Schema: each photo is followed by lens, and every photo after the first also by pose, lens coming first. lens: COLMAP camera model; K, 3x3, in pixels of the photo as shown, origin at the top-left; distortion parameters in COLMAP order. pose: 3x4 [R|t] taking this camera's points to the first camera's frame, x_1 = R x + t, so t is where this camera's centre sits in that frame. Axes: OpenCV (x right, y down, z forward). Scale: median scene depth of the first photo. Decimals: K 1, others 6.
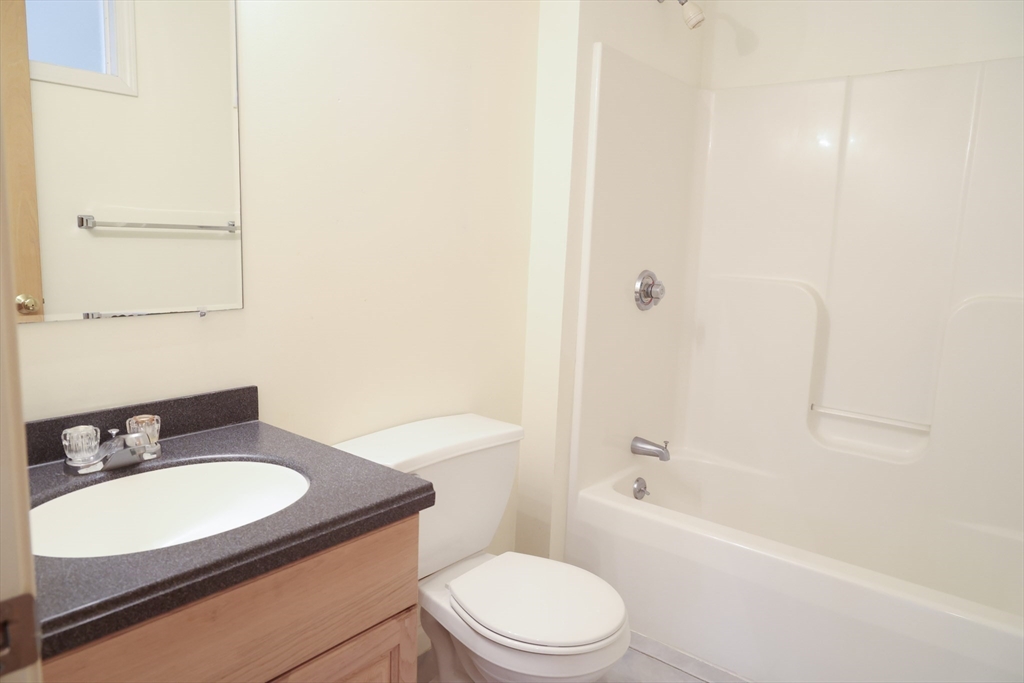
lens RADIAL K [[677.6, 0, 510.4], [0, 677.6, 342.5], [0, 0, 1]] dist [-0.017832, 0.006089]
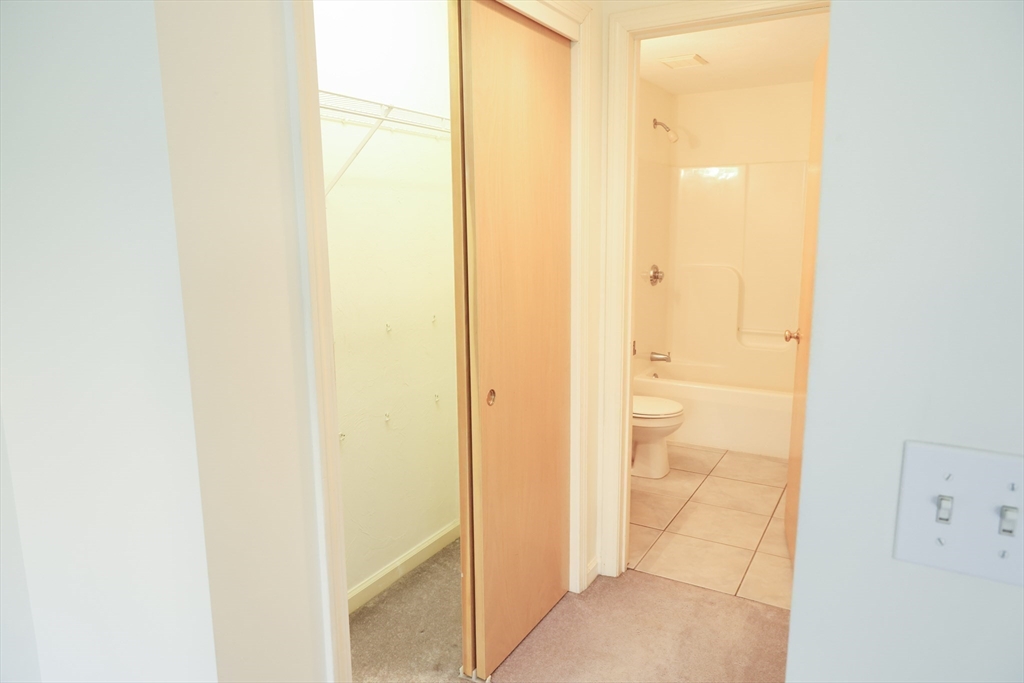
lens RADIAL K [[677.6, 0, 509.2], [0, 677.6, 339.5], [0, 0, 1]] dist [-0.017832, 0.006089]
pose [[0.986226, -0.070613, 0.149572, -0.516943], [0.067211, 0.997355, 0.027684, 0.025289], [-0.151131, -0.017250, 0.988363, -0.862953]]
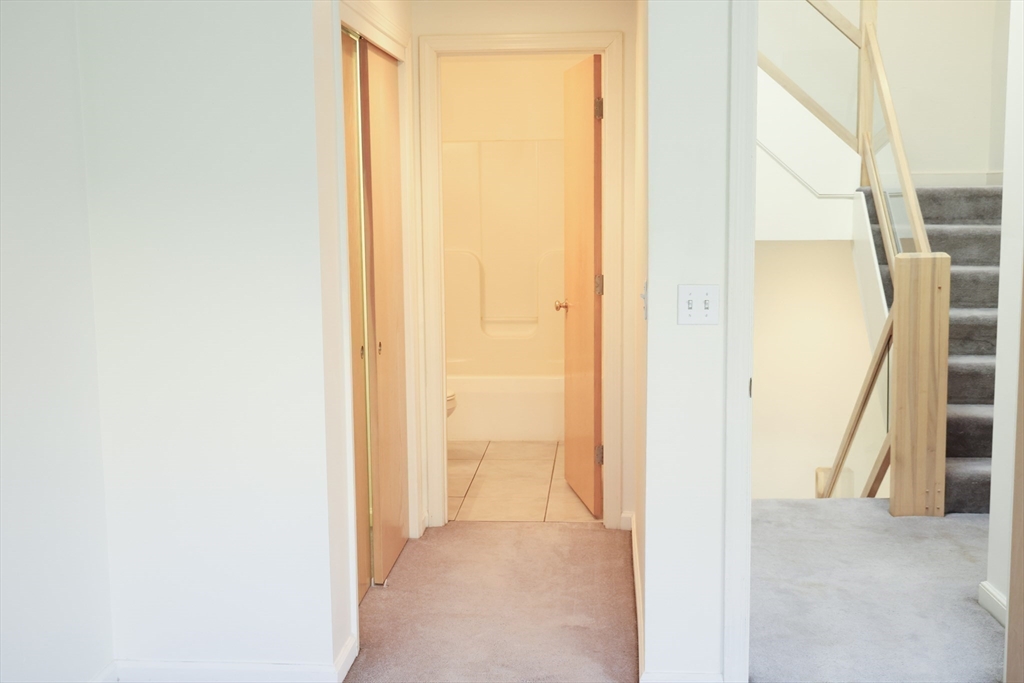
lens RADIAL K [[1167.1, 0, 512.1], [0, 1167.1, 333.2], [0, 0, 1]] dist [0.003696, 0.000000]
pose [[0.818241, -0.111969, 0.563865, -1.275422], [0.122495, 0.992282, 0.019287, 0.084672], [-0.561673, 0.053289, 0.825642, -1.657505]]
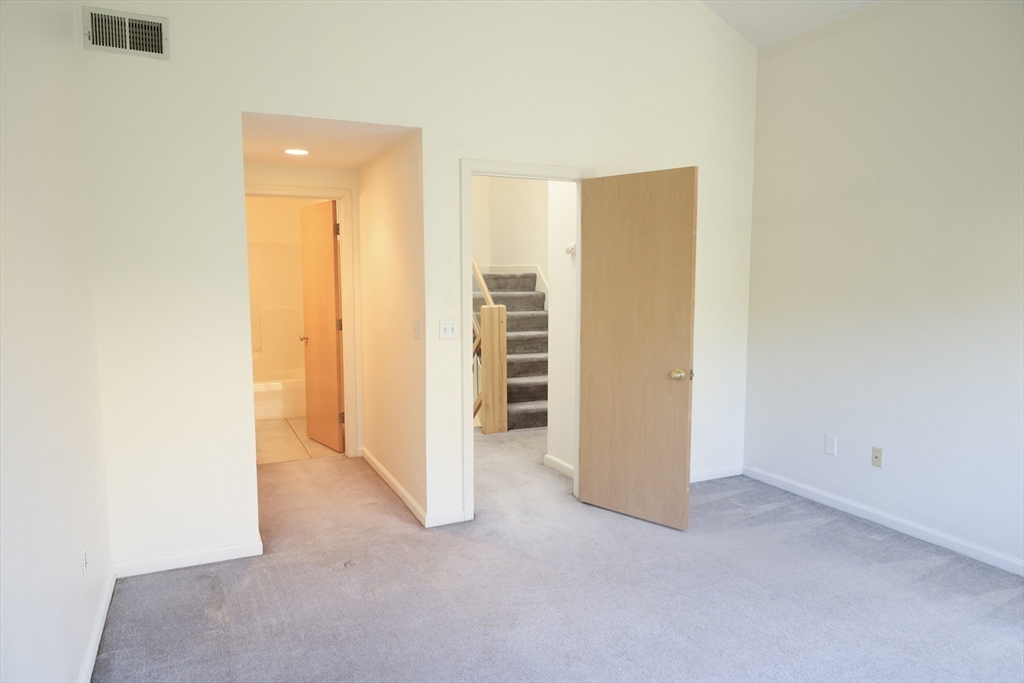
lens RADIAL K [[677.6, 0, 514.6], [0, 677.6, 344.9], [0, 0, 1]] dist [-0.017832, 0.006089]
pose [[0.427678, -0.130606, 0.894446, -1.719816], [0.148554, 0.986208, 0.072974, 0.044959], [-0.891641, 0.101664, 0.441182, -1.510925]]
